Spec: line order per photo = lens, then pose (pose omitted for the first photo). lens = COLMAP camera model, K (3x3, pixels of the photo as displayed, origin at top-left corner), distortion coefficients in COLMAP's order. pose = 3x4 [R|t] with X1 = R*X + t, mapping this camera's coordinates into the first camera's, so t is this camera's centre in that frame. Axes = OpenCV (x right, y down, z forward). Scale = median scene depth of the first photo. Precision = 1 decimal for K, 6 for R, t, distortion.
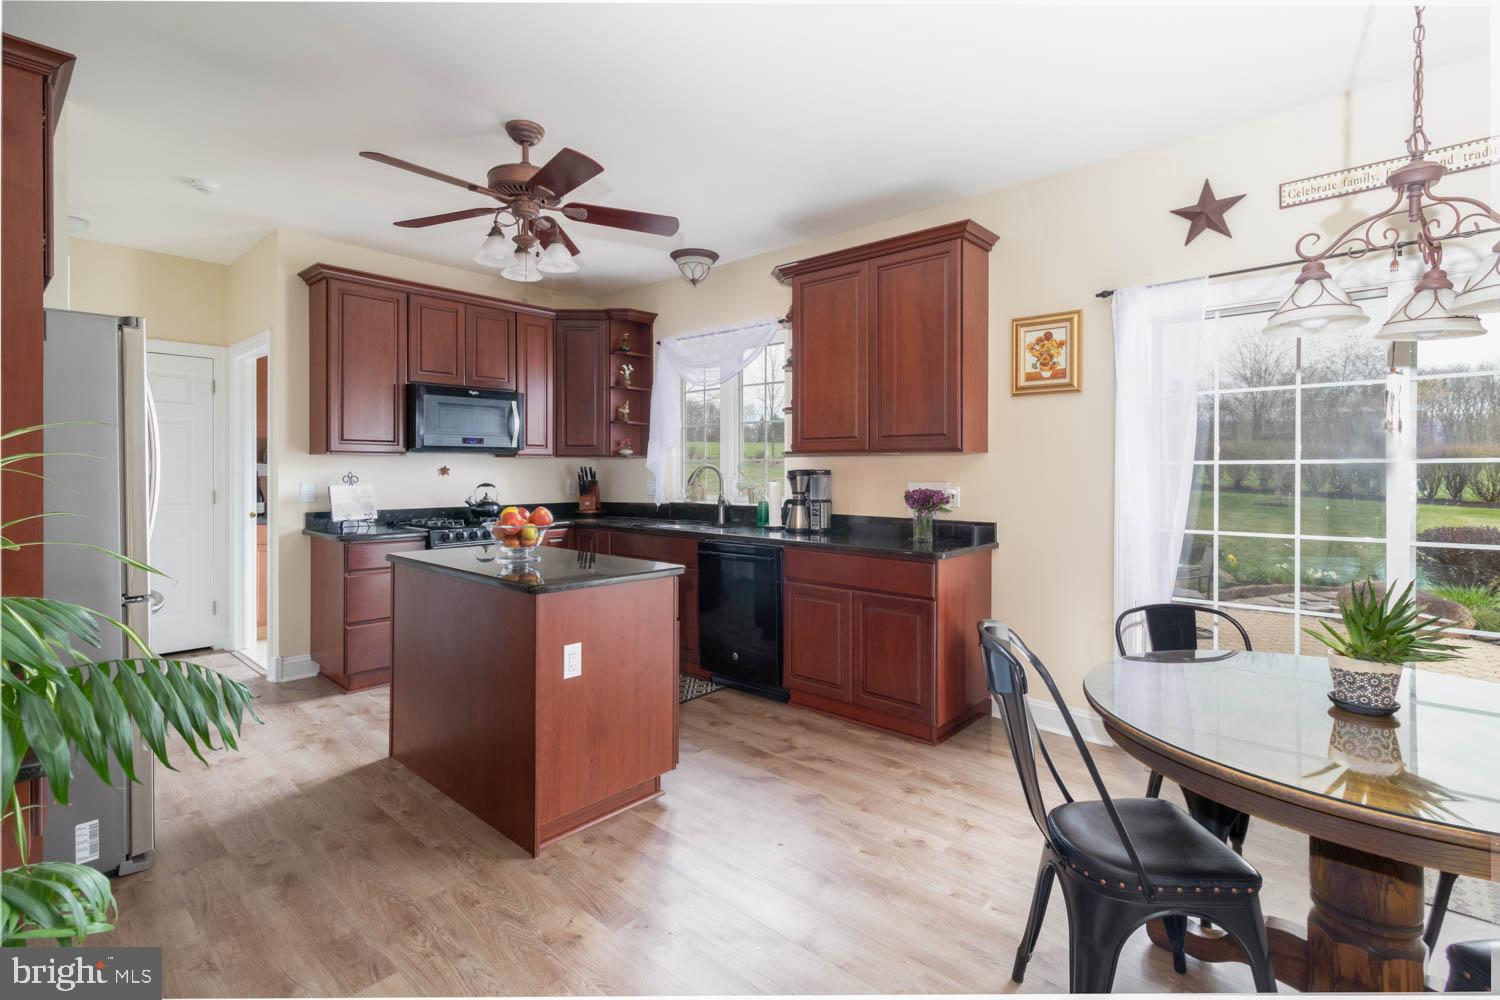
lens RADIAL K [[662.7, 0, 750.4], [0, 662.7, 473.1], [0, 0, 1]] dist [0.000145, 0.000343]
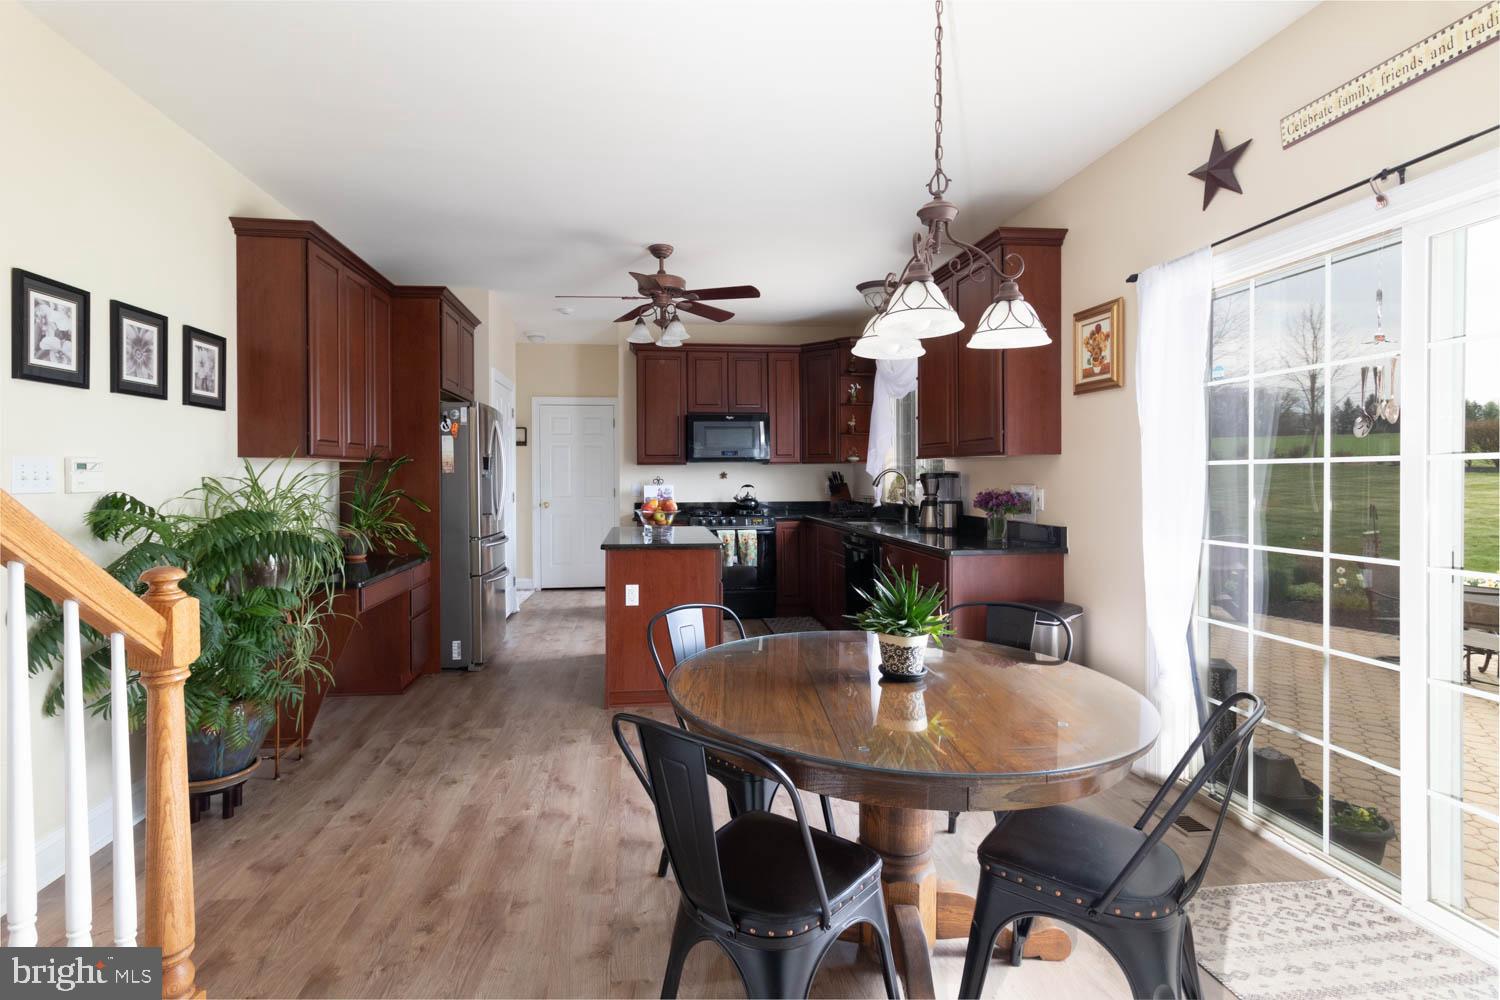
lens RADIAL K [[662.7, 0, 750.4], [0, 662.7, 473.1], [0, 0, 1]] dist [0.000145, 0.000343]
pose [[0.773476, -0.006732, -0.633790, 0.647876], [0.003719, 0.999975, -0.006083, 0.000849], [0.633814, 0.002348, 0.773482, -0.033794]]
